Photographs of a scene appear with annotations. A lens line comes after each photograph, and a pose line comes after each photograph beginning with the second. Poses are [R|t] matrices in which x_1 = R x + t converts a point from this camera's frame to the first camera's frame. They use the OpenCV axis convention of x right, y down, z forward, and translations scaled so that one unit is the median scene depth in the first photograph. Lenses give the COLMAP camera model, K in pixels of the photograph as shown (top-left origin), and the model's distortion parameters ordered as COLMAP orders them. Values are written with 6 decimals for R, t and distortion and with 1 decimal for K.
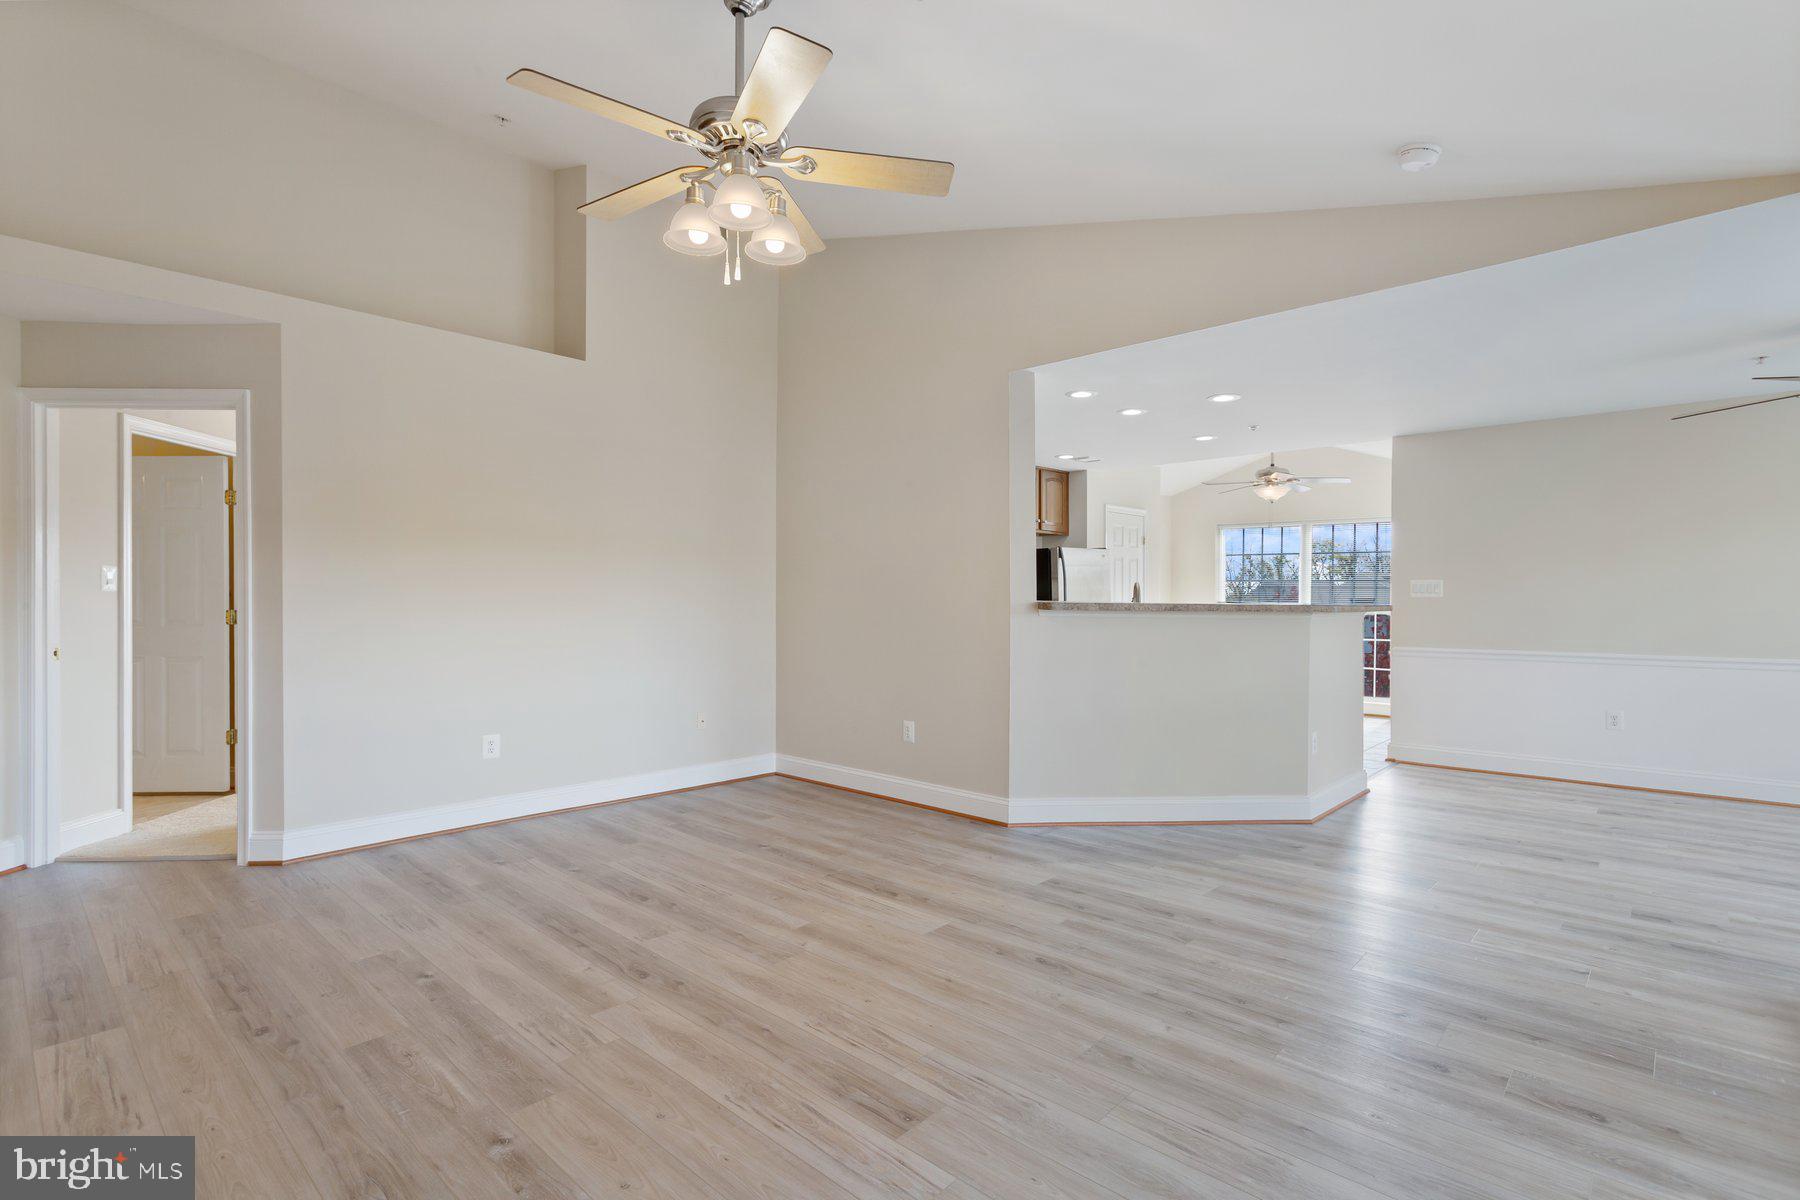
lens RADIAL K [[857.9, 0, 902.1], [0, 857.9, 603.8], [0, 0, 1]] dist [0.000922, 0.001129]
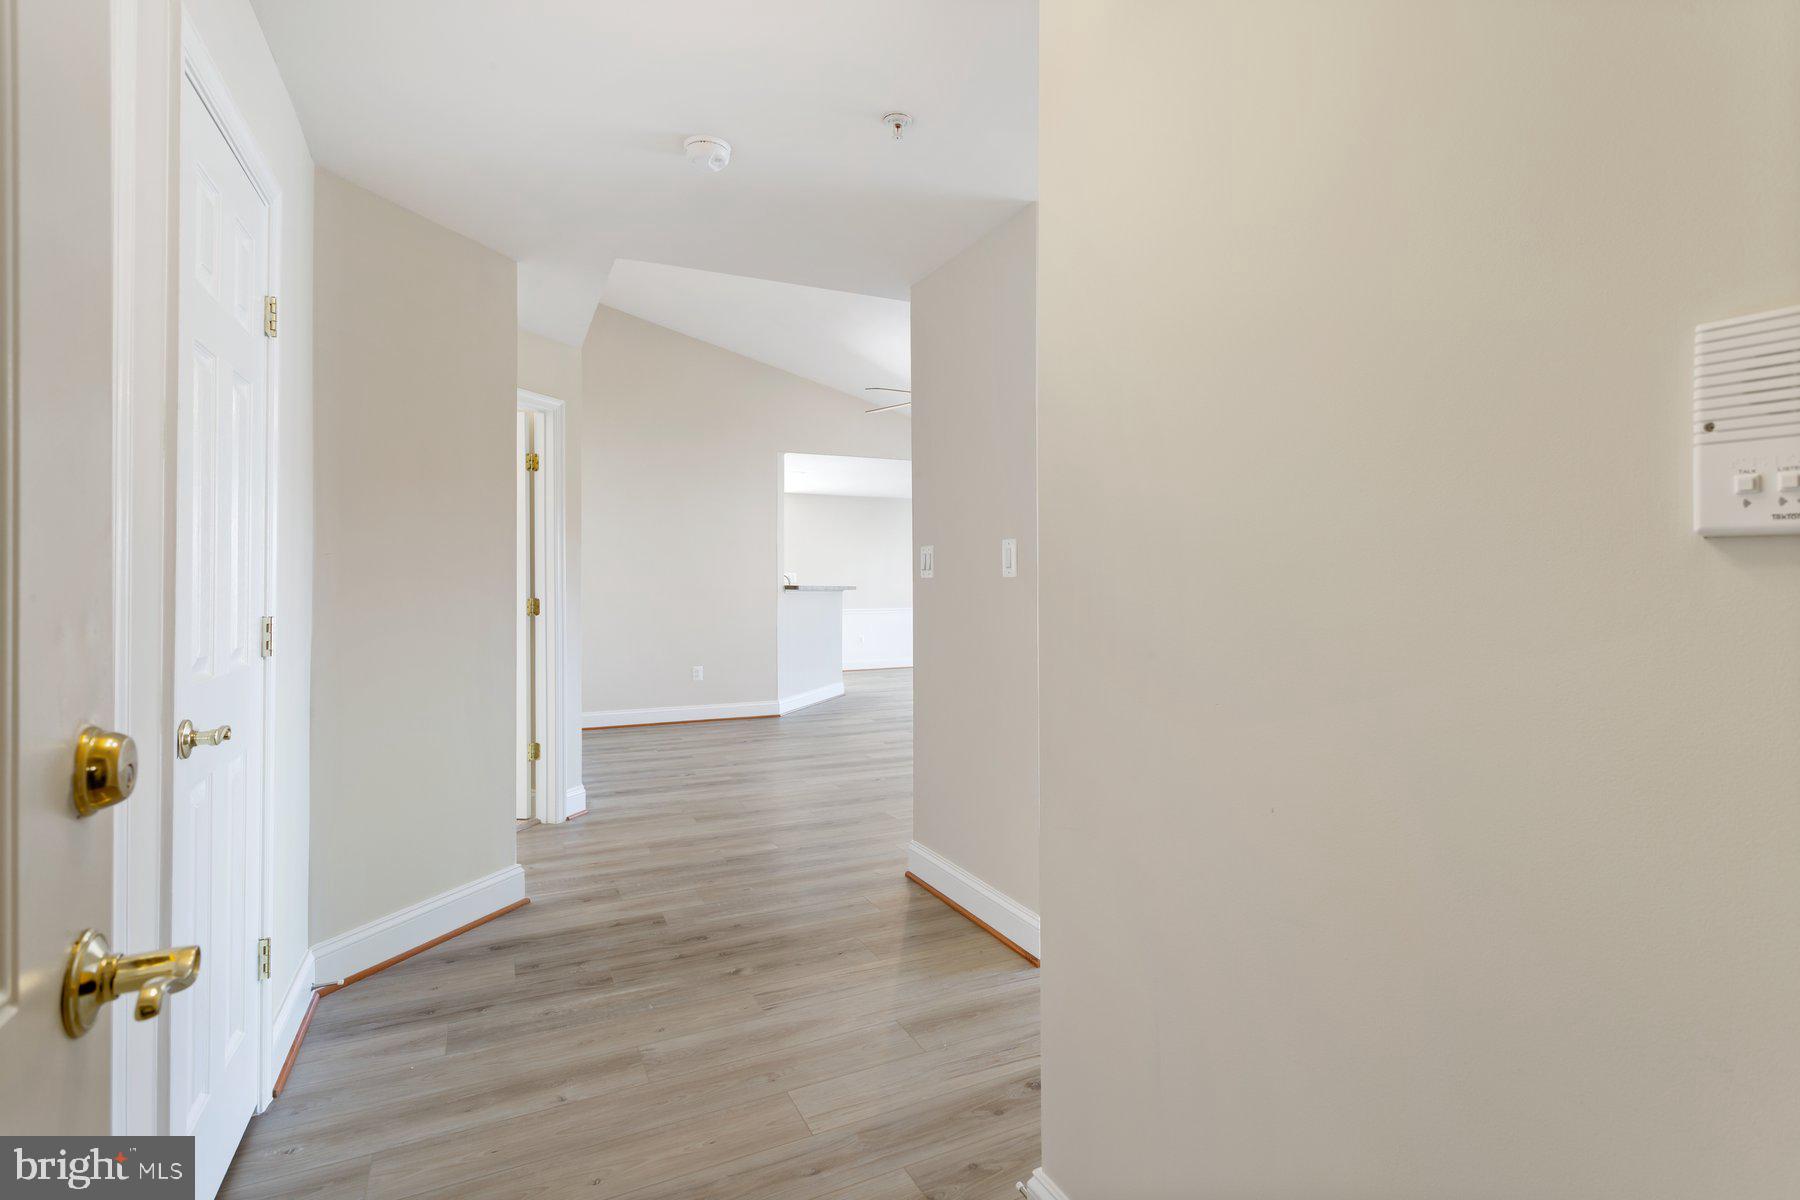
lens RADIAL K [[863.9, 0, 892.8], [0, 863.9, 559.6], [0, 0, 1]] dist [0.001099, 0.000446]
pose [[0.369437, 0.021796, 0.929000, -1.869418], [0.008435, 0.999605, -0.026807, -0.007981], [-0.929217, 0.017739, 0.369108, 0.192924]]
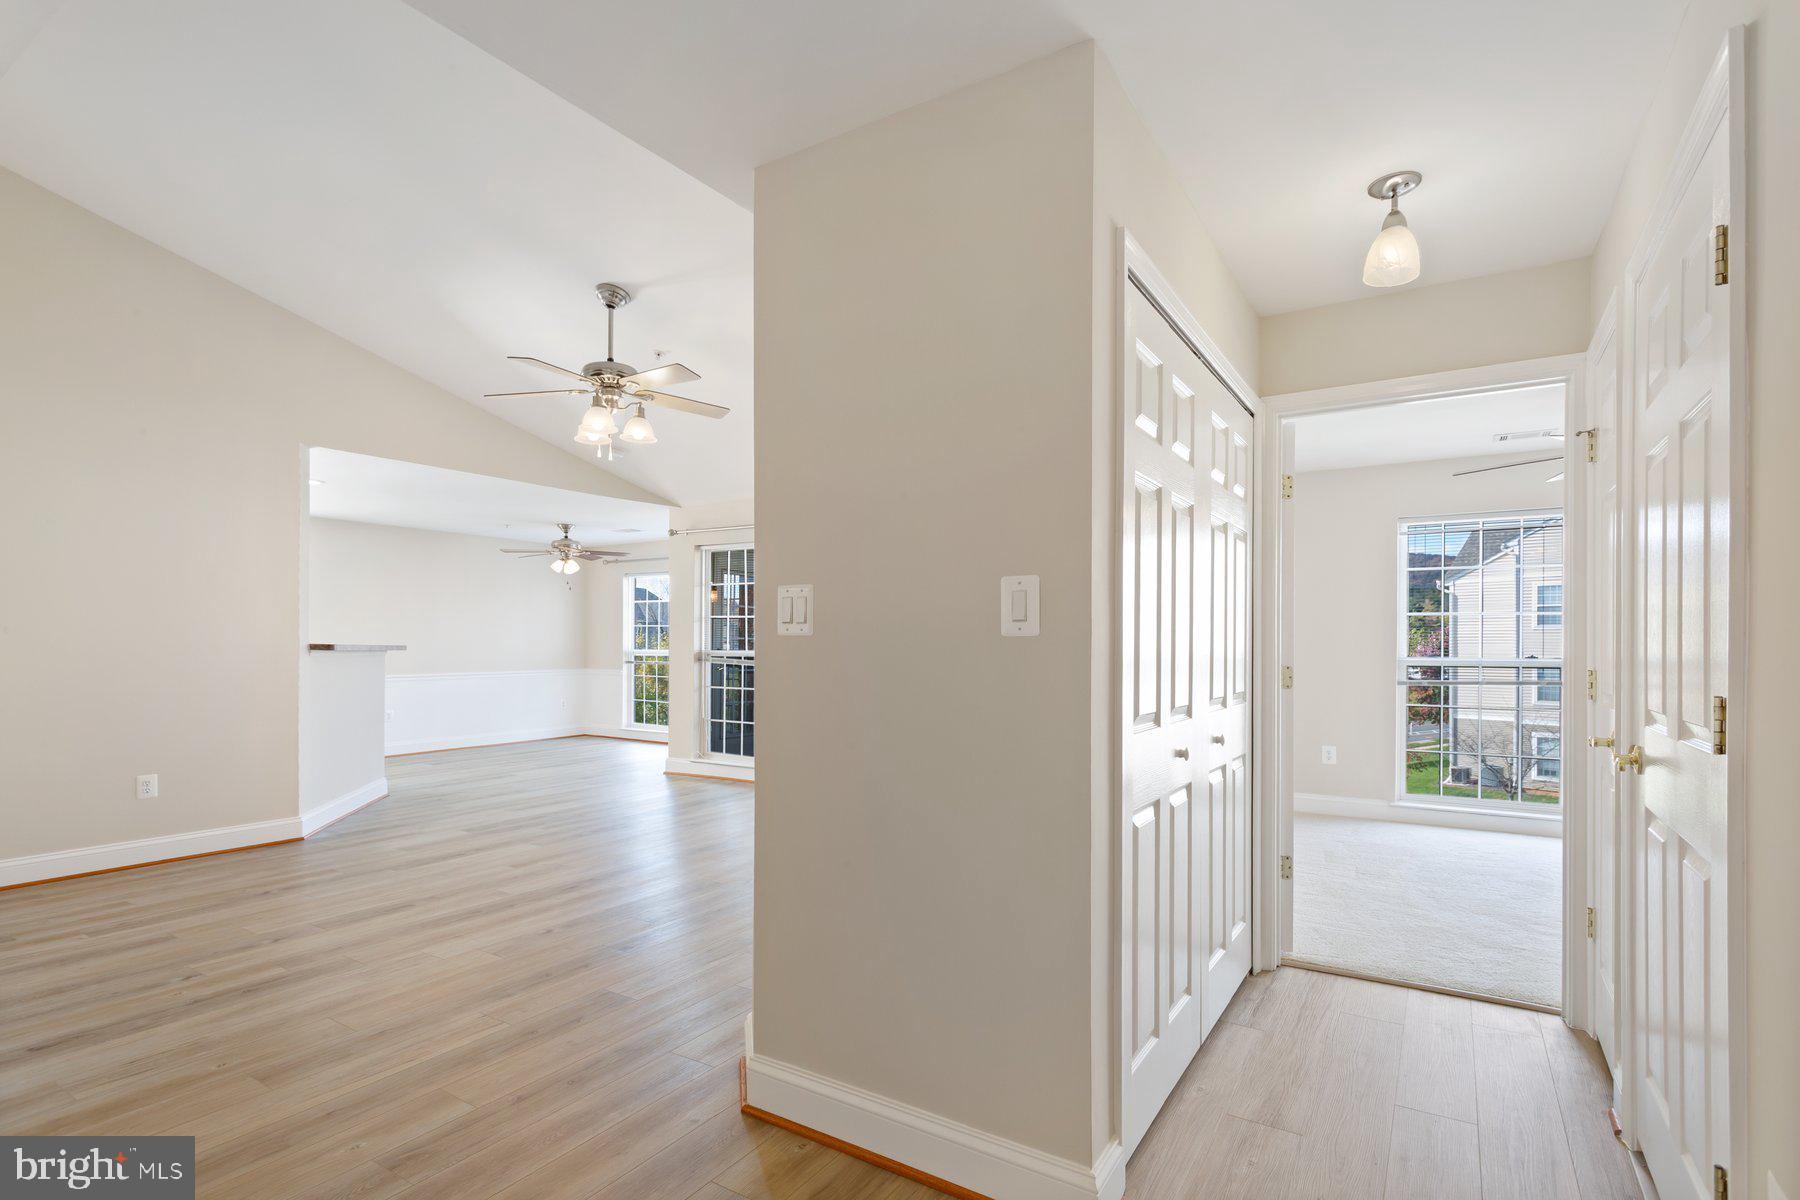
lens RADIAL K [[872.8, 0, 901.0], [0, 872.8, 638.1], [0, 0, 1]] dist [0.000896, -0.000523]
pose [[-0.183195, 0.001855, 0.983075, -1.560515], [0.000705, 0.999998, -0.001755, -0.010400], [-0.983076, 0.000372, -0.183196, 0.565789]]
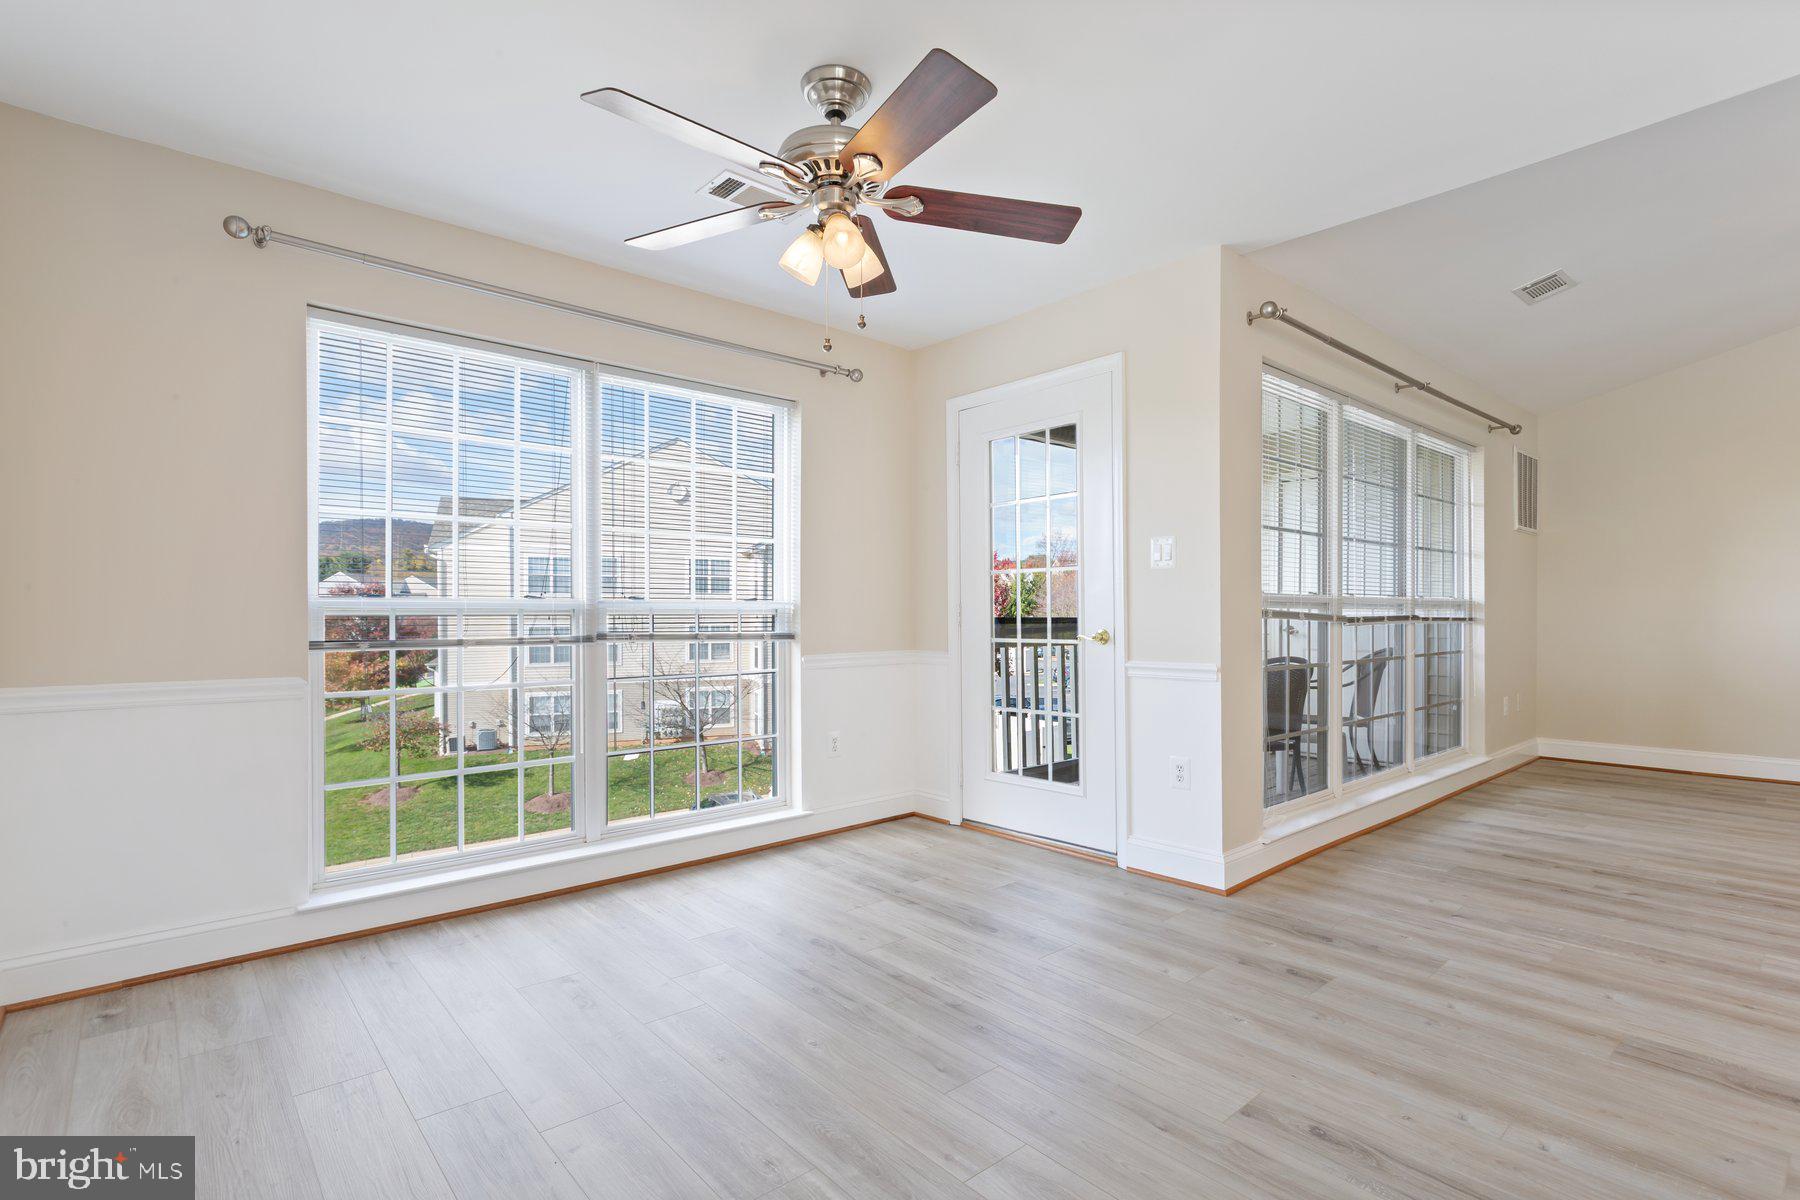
lens RADIAL K [[864.5, 0, 923.0], [0, 864.5, 611.9], [0, 0, 1]] dist [0.000826, 0.000127]
pose [[-0.995379, 0.002322, 0.095997, 1.089202], [0.002649, 0.999991, 0.003281, 0.035944], [-0.095988, 0.003520, -0.995376, 1.723234]]
